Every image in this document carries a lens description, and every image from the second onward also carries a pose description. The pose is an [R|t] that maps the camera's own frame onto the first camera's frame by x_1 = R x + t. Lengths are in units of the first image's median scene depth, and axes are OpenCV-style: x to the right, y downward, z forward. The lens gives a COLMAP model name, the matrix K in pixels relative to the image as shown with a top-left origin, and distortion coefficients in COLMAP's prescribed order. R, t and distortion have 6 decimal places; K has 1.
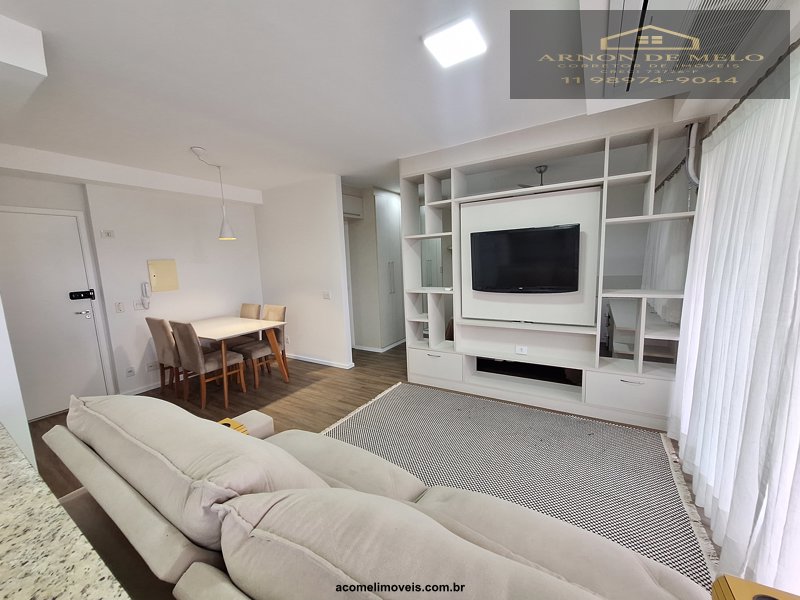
lens RADIAL K [[316.5, 0, 404.7], [0, 316.5, 301.7], [0, 0, 1]] dist [0.000141, 0.000564]
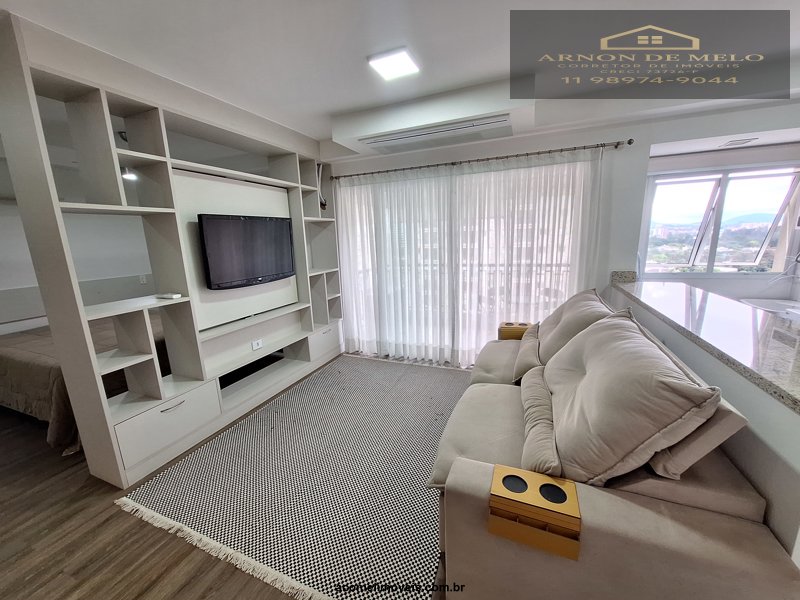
lens RADIAL K [[315.6, 0, 399.9], [0, 315.6, 299.6], [0, 0, 1]] dist [-0.002060, 0.000029]
pose [[-0.148963, -0.149589, 0.977463, -0.545825], [0.172052, 0.969493, 0.174590, -0.063796], [-0.973760, 0.194181, -0.118681, 0.600495]]
